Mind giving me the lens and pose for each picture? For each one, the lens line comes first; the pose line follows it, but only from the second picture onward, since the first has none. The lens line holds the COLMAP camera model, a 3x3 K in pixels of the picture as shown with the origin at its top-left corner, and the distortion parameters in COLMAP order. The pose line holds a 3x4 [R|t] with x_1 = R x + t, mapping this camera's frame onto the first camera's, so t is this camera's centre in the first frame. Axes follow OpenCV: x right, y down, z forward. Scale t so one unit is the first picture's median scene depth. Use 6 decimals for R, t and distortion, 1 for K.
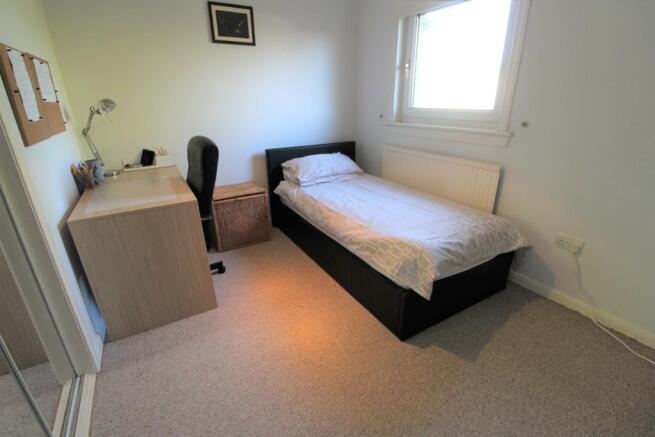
lens RADIAL K [[306.9, 0, 329.6], [0, 306.9, 218.7], [0, 0, 1]] dist [0.003279, -0.015712]
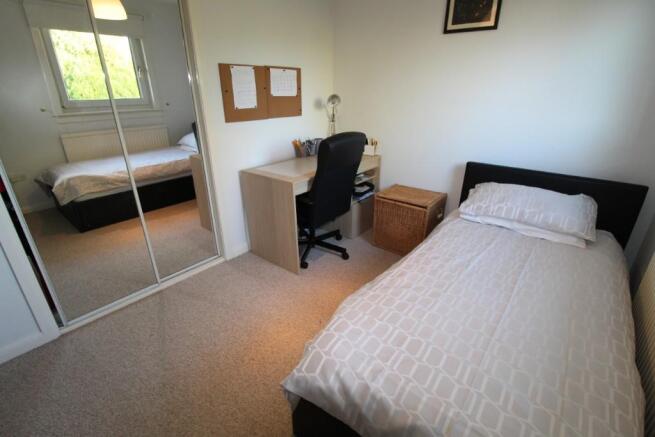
lens RADIAL K [[306.9, 0, 329.6], [0, 306.9, 218.7], [0, 0, 1]] dist [0.003279, -0.015712]
pose [[0.340536, 0.377999, -0.860902, 0.467999], [-0.347492, 0.901397, 0.258326, -0.195505], [0.873661, 0.211187, 0.438310, 0.415679]]
